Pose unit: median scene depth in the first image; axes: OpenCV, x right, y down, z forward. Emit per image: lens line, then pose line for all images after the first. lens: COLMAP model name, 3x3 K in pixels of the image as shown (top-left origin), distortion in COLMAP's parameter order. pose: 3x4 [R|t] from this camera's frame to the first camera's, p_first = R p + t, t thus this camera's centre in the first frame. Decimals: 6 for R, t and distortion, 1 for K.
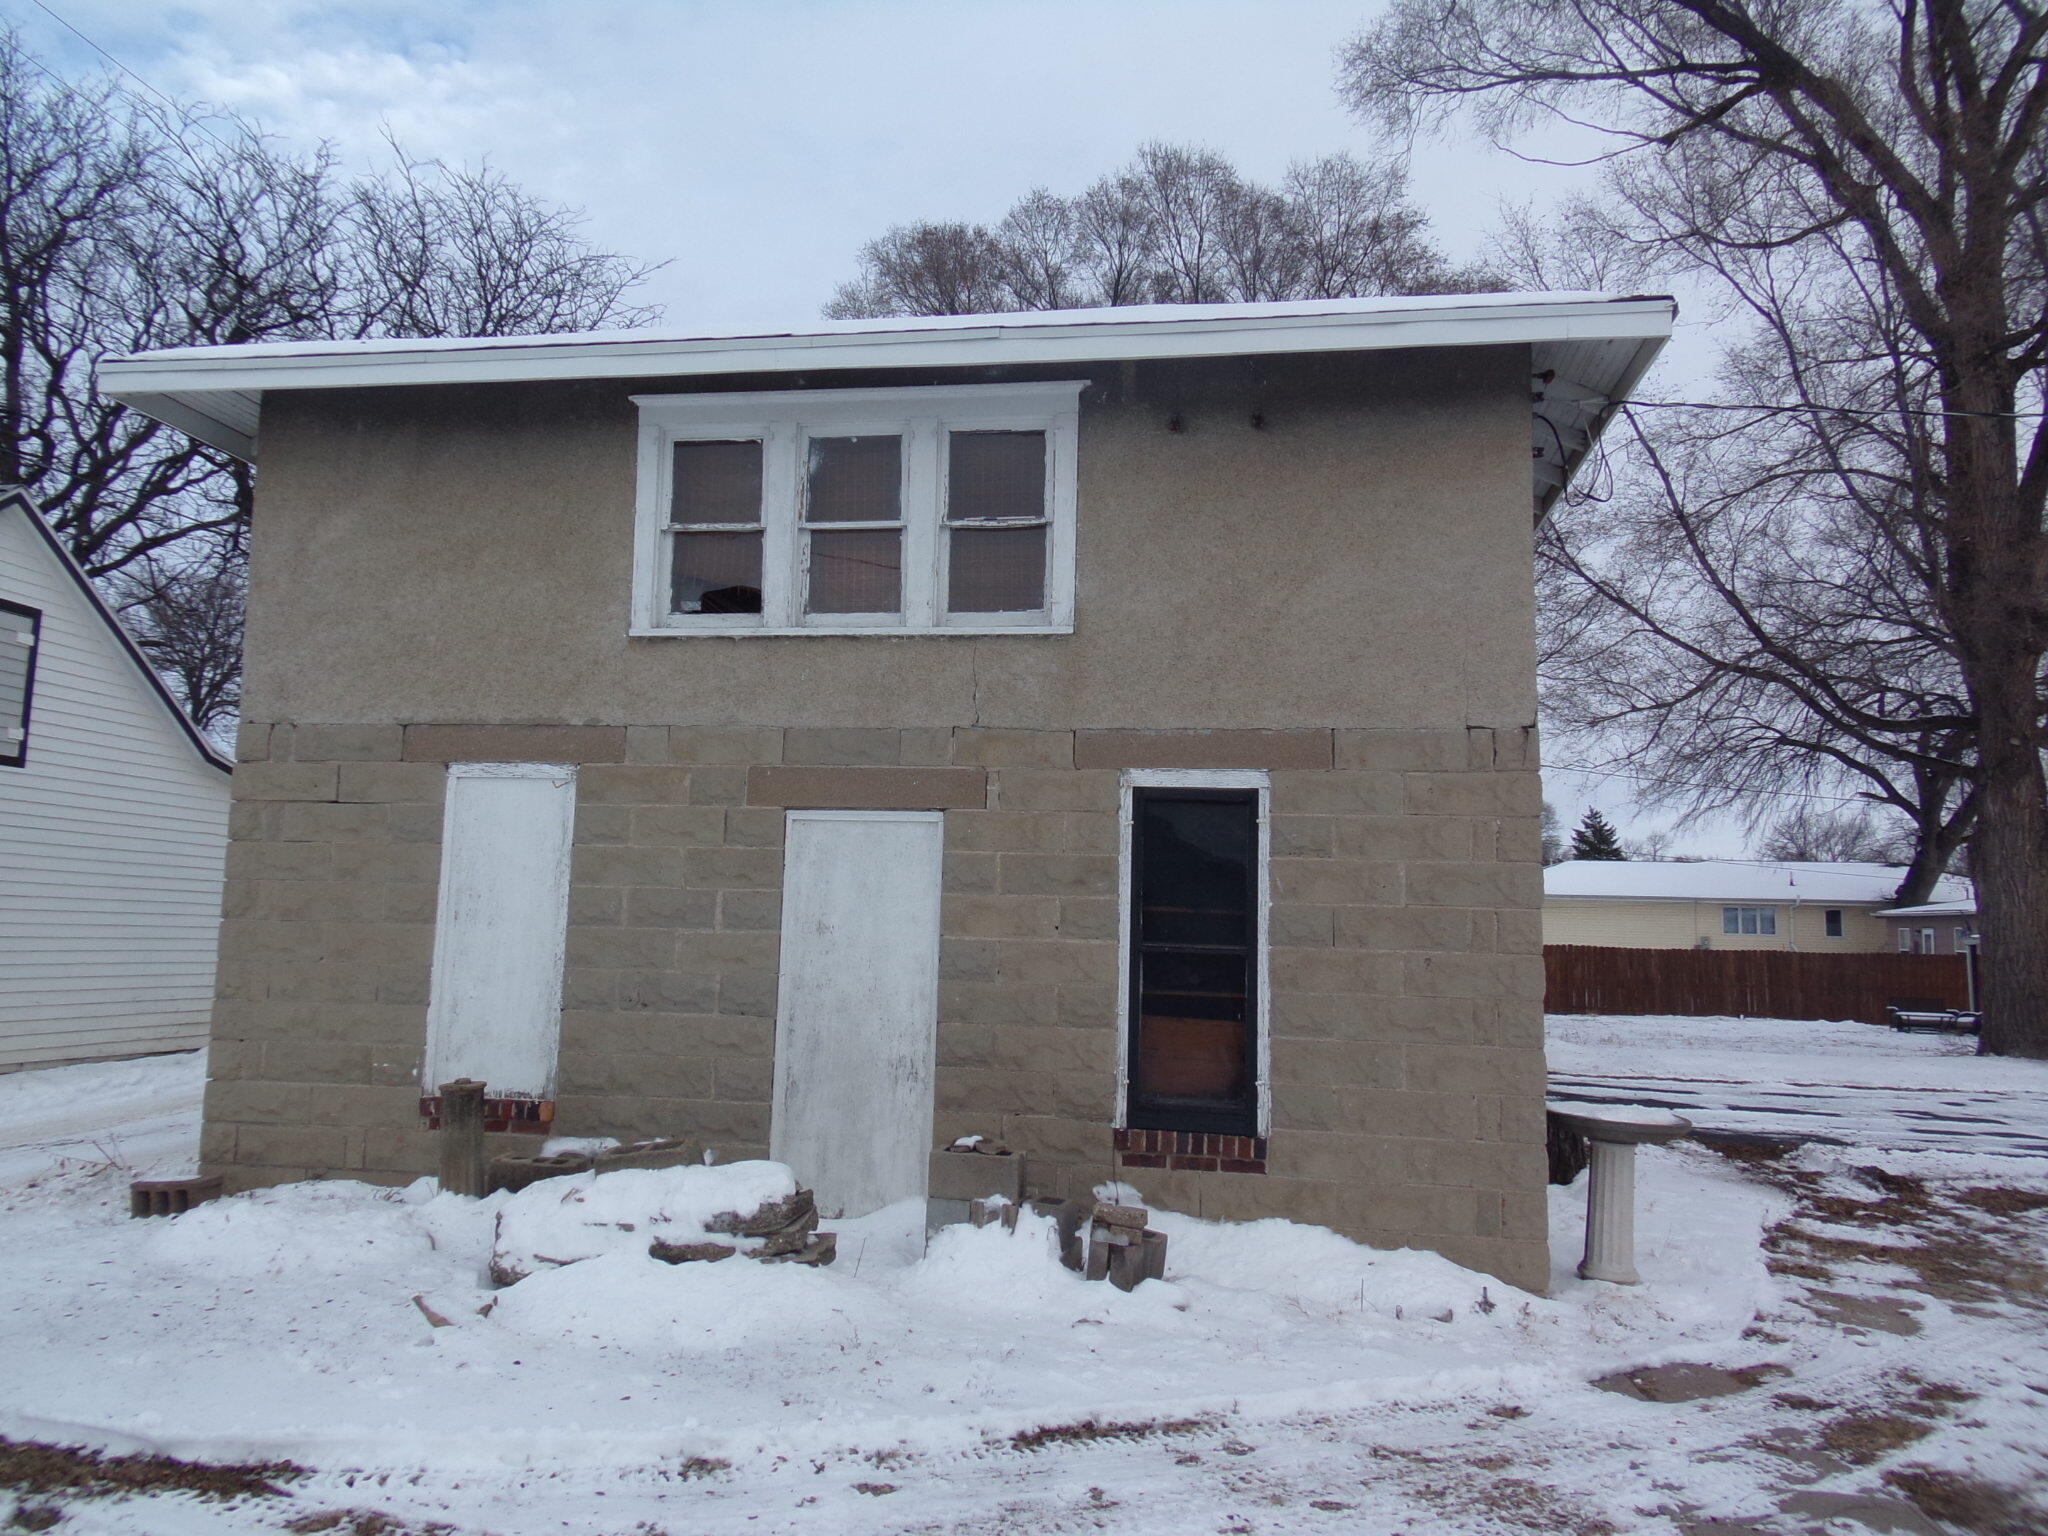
lens RADIAL K [[1449.7, 0, 1021.6], [0, 1449.7, 768.7], [0, 0, 1]] dist [0.033165, -0.005339]
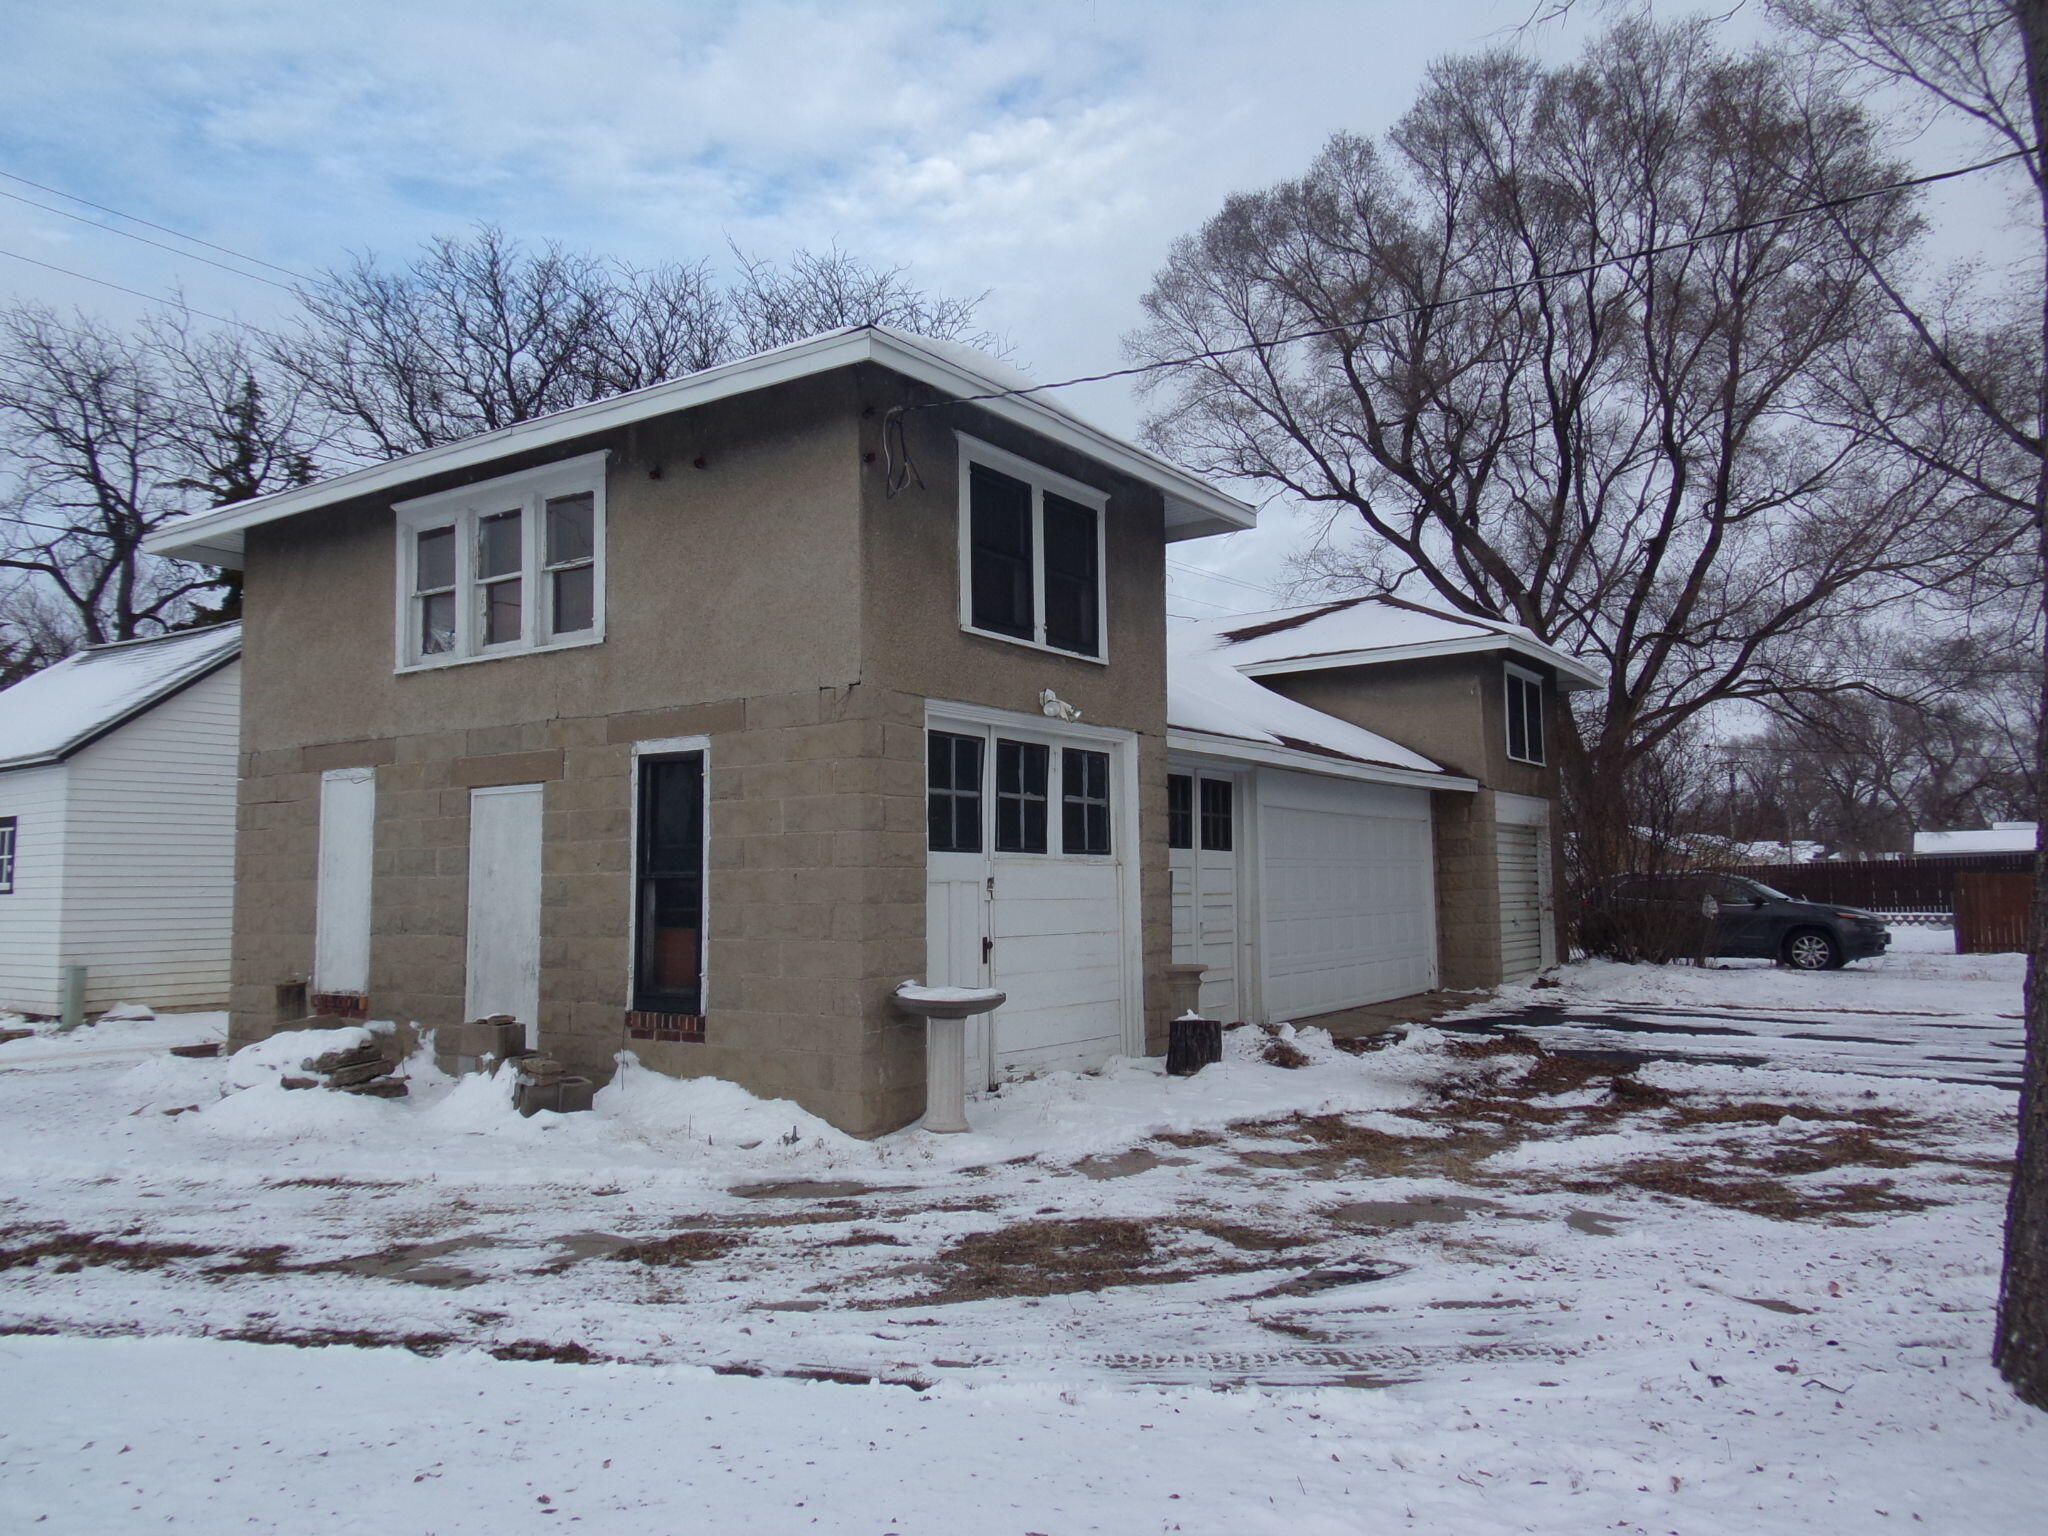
lens RADIAL K [[1449.7, 0, 1017.3], [0, 1449.7, 773.4], [0, 0, 1]] dist [0.033165, -0.005339]
pose [[0.908755, -0.069135, -0.411564, 0.923217], [0.080600, 0.996691, 0.010544, 0.042523], [0.409473, -0.042754, 0.911320, -0.063897]]
